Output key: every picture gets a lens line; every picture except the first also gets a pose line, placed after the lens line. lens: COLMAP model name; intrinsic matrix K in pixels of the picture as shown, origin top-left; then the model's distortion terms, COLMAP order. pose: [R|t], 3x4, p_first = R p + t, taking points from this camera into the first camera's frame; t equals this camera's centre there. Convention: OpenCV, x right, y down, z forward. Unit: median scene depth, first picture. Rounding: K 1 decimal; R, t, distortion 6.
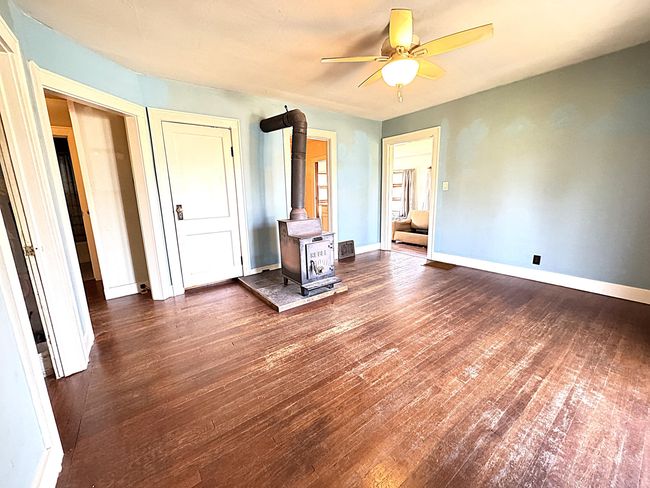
lens RADIAL K [[261.2, 0, 326.1], [0, 261.2, 246.0], [0, 0, 1]] dist [-0.003892, 0.000381]
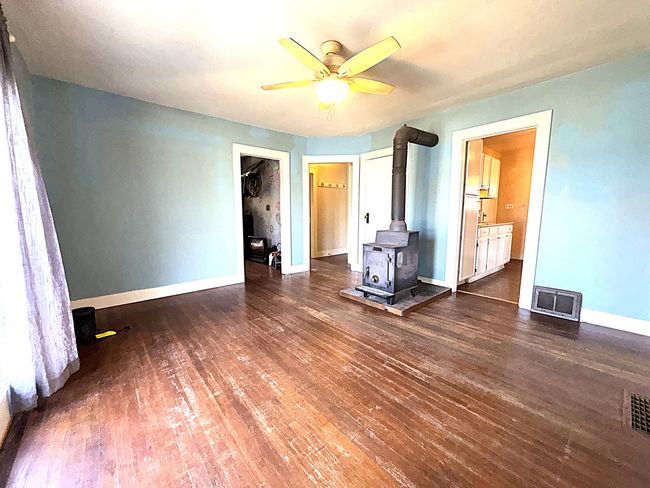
lens RADIAL K [[261.2, 0, 326.2], [0, 261.2, 243.4], [0, 0, 1]] dist [-0.003892, 0.000381]
pose [[0.065909, 0.146839, -0.986962, 1.149787], [-0.201851, 0.970625, 0.130929, -0.170031], [0.977196, 0.190590, 0.093612, 0.798063]]
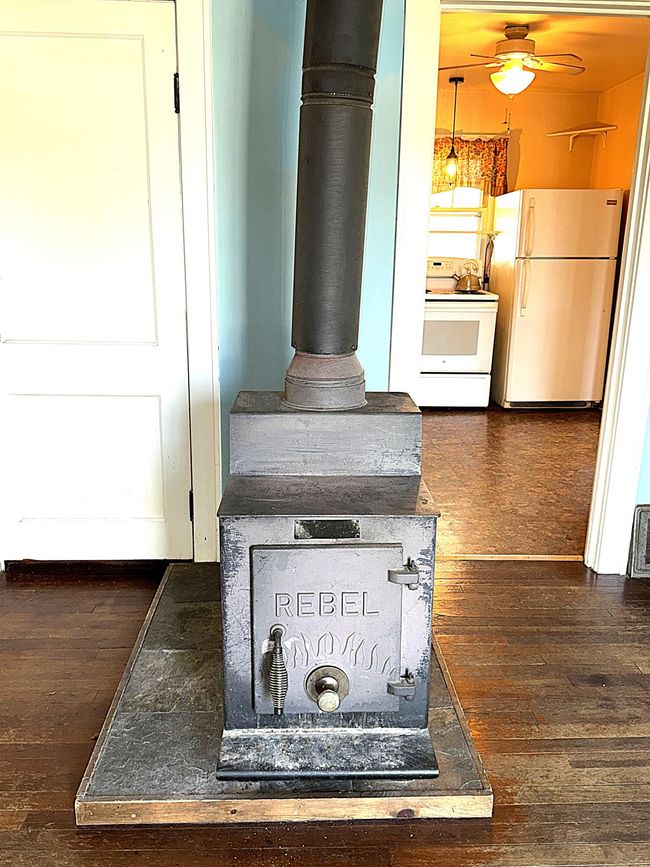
lens RADIAL K [[708.8, 0, 323.4], [0, 708.8, 430.7], [0, 0, 1]] dist [0.019687, 0.004837]
pose [[0.815925, 0.175531, -0.550867, 0.277793], [-0.149876, 0.984443, 0.091697, -0.168094], [0.558393, 0.007743, 0.829540, 0.653384]]
